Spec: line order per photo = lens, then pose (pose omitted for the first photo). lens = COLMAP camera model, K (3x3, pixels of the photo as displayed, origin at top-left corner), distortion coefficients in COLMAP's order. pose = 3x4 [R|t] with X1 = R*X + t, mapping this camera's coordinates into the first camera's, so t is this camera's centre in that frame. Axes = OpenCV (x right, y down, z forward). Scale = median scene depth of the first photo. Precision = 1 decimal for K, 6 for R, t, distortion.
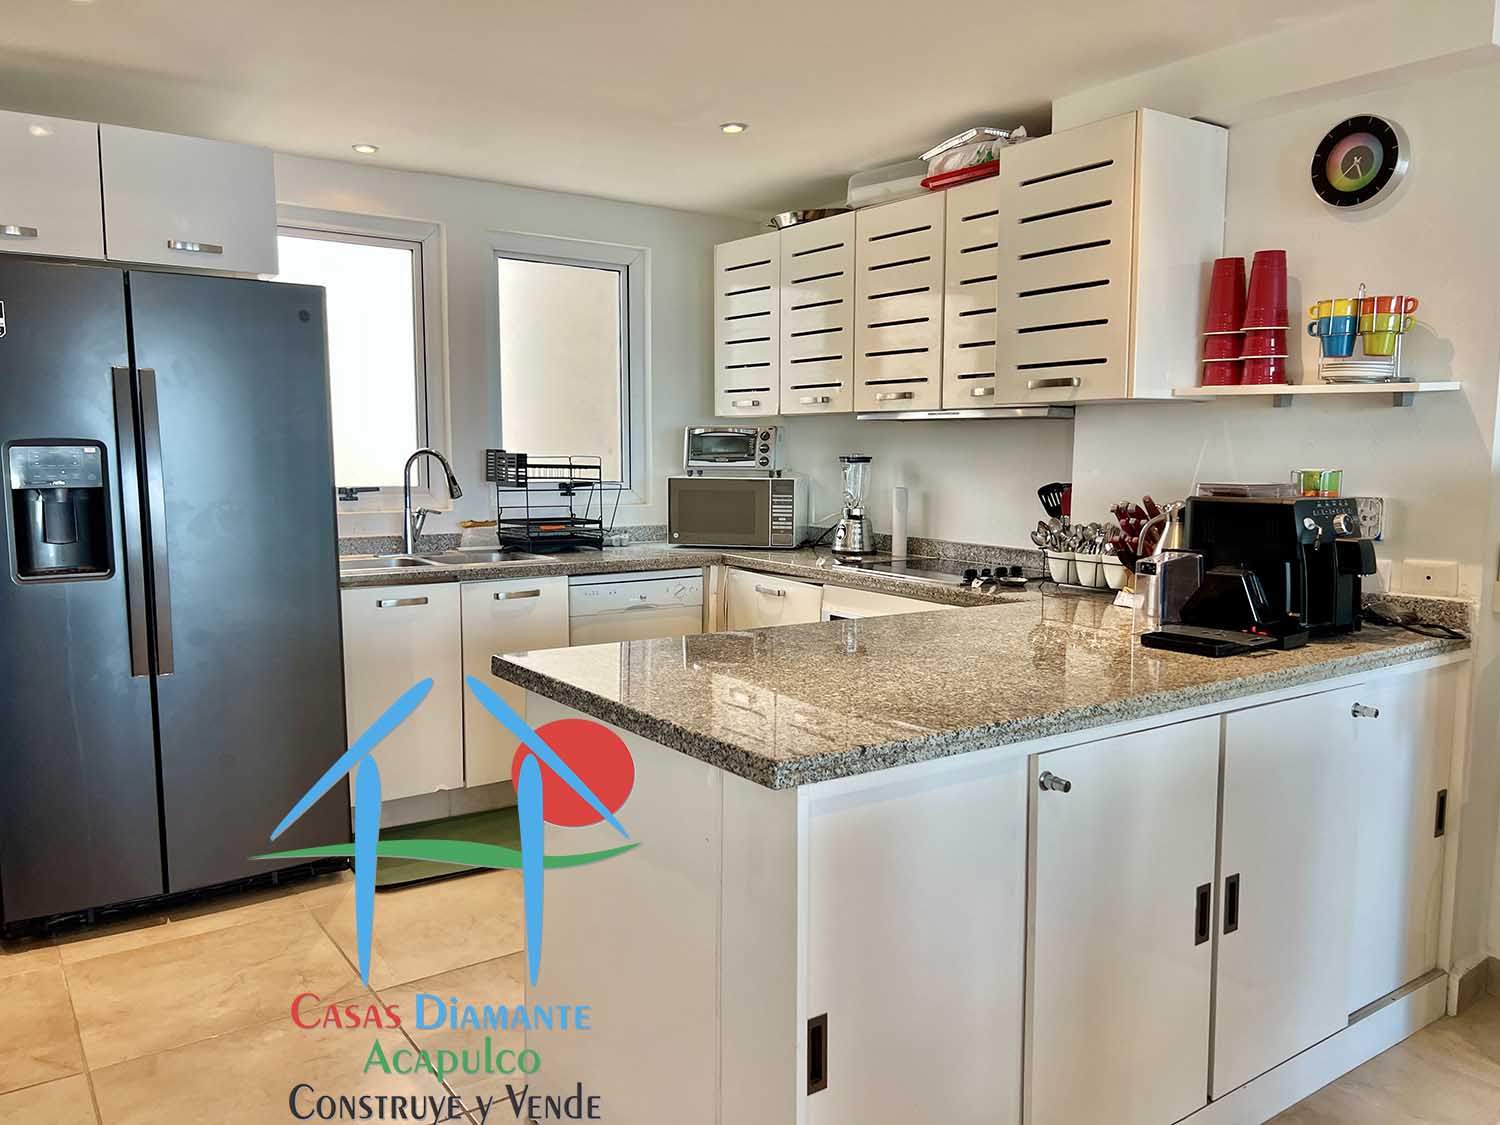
lens RADIAL K [[1122.9, 0, 790.5], [0, 1122.9, 597.8], [0, 0, 1]] dist [0.053346, -0.061306]
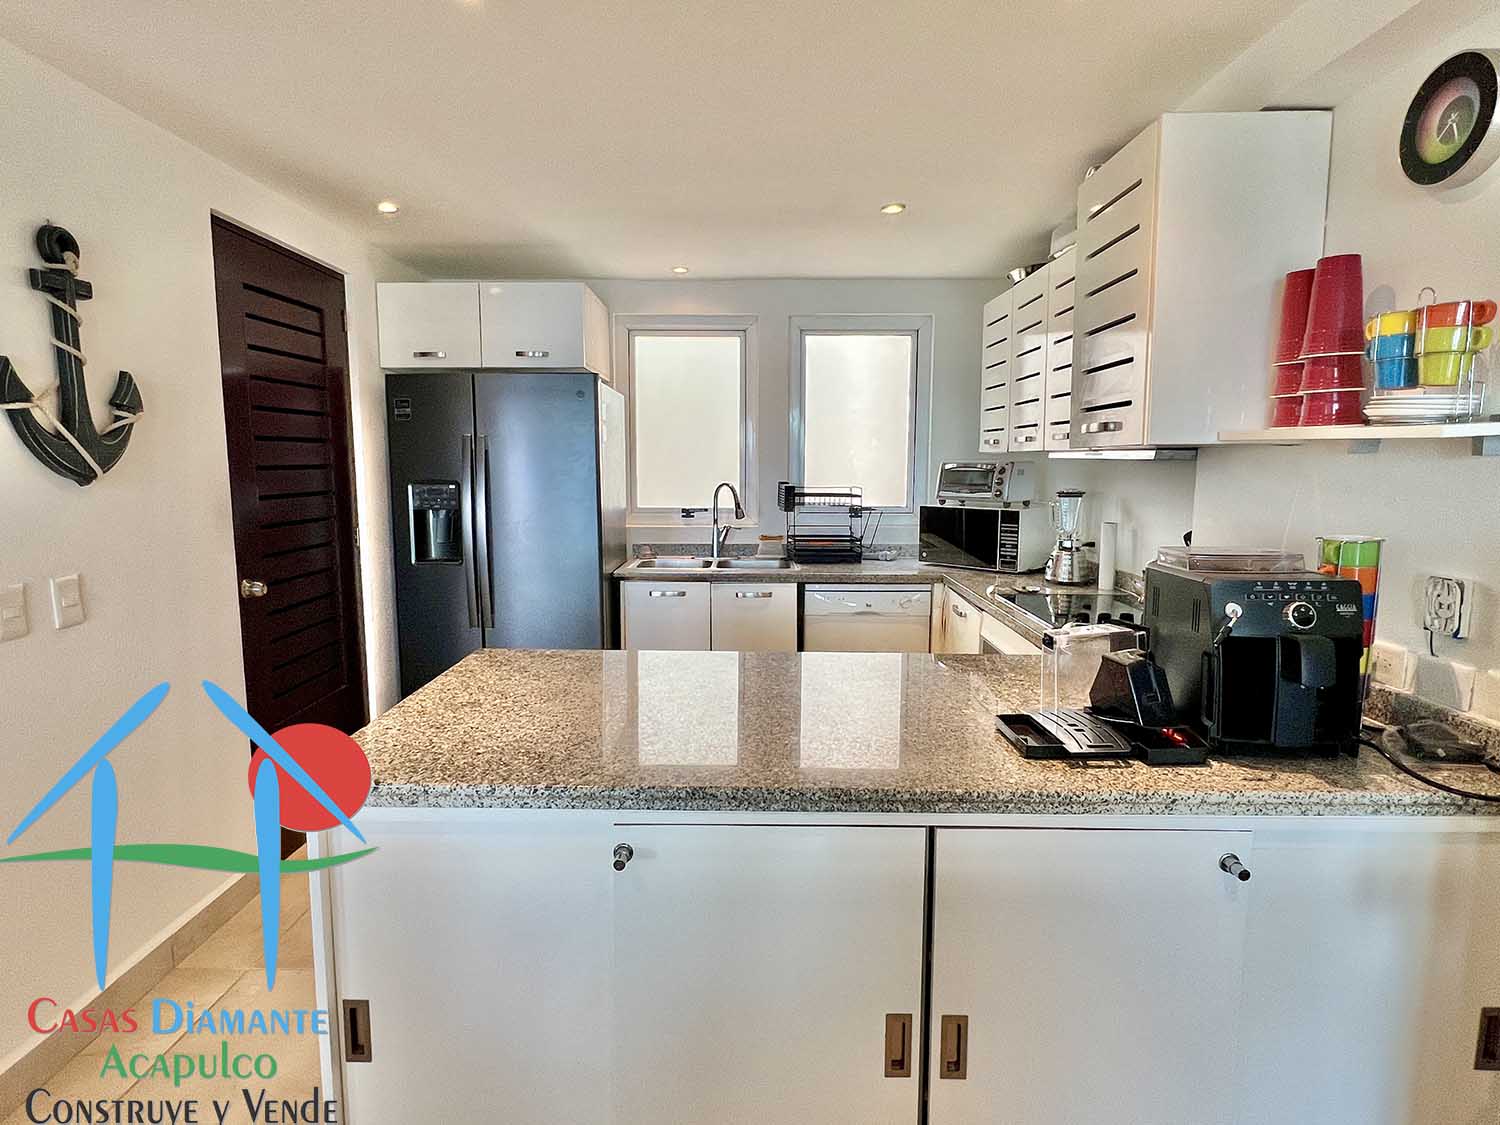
lens RADIAL K [[851.3, 0, 751.7], [0, 851.3, 579.2], [0, 0, 1]] dist [-0.000961, 0.001606]
pose [[0.802361, 0.078228, -0.591690, 0.315798], [-0.076267, 0.996684, 0.028351, -0.046202], [0.591946, 0.022379, 0.805667, 0.193909]]
